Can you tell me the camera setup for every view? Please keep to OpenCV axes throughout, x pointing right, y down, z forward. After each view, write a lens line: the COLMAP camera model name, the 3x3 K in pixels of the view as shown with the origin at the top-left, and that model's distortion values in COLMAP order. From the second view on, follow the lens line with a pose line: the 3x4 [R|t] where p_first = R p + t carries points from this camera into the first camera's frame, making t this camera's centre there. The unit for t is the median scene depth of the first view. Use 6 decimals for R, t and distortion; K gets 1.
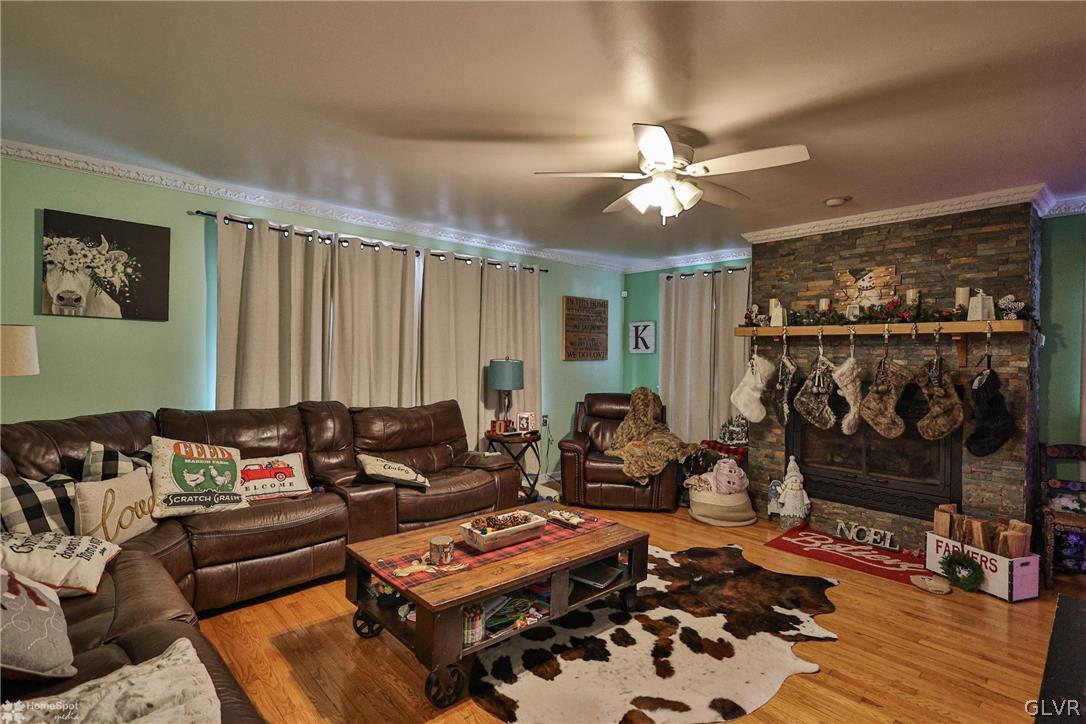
lens RADIAL K [[534.4, 0, 543.0], [0, 534.4, 362.0], [0, 0, 1]] dist [0.000878, -0.000635]
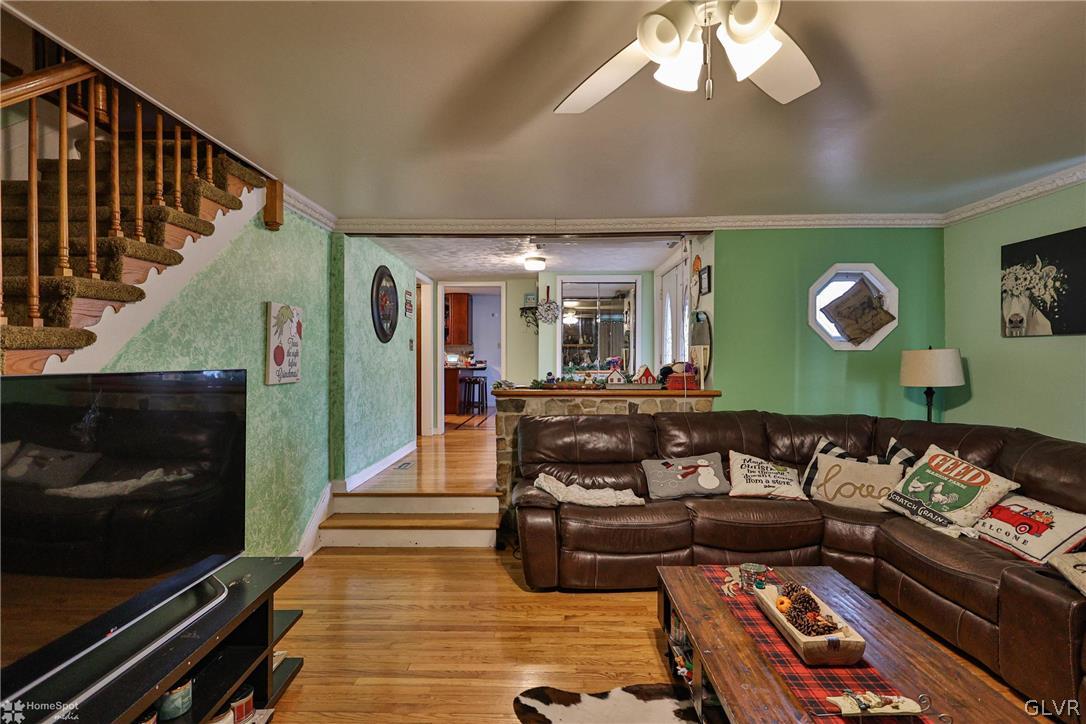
lens RADIAL K [[534.4, 0, 543.0], [0, 534.4, 362.0], [0, 0, 1]] dist [0.000878, -0.000635]
pose [[-0.677300, -0.013394, -0.735585, 0.493683], [-0.021566, 0.999766, 0.001653, -0.013417], [0.735390, 0.016983, -0.677431, 0.886275]]
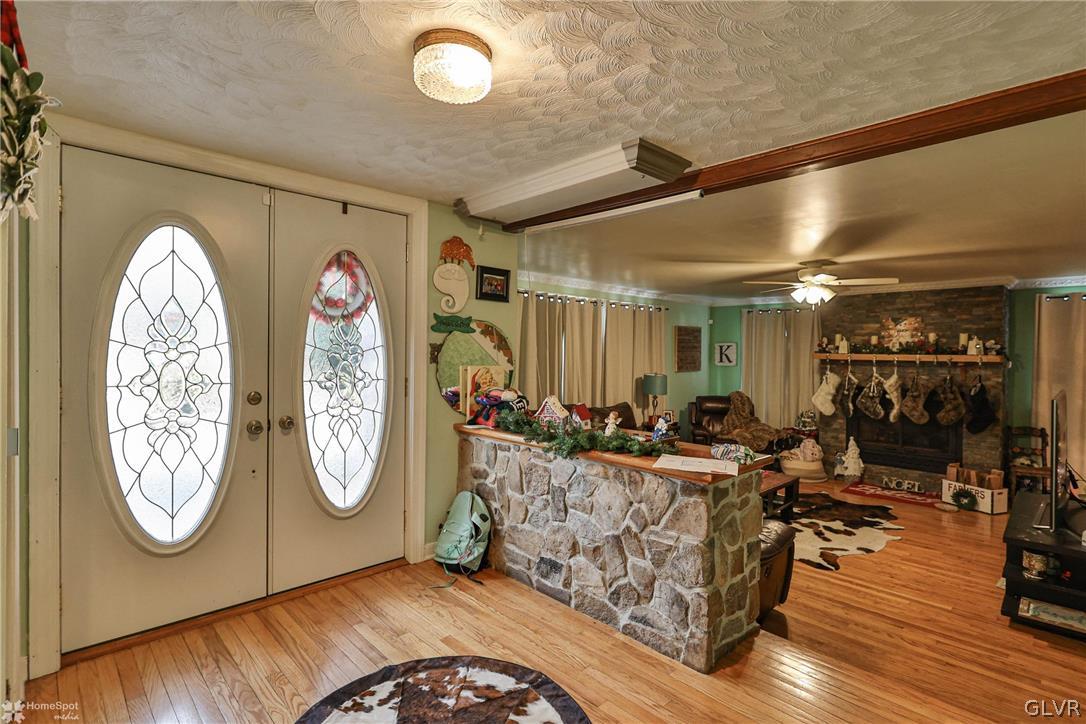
lens RADIAL K [[534.4, 0, 543.0], [0, 534.4, 362.0], [0, 0, 1]] dist [0.000878, -0.000635]
pose [[0.999401, -0.005951, 0.034106, -0.574471], [0.005631, 0.999939, 0.009473, -0.071880], [-0.034160, -0.009276, 0.999373, -0.613171]]
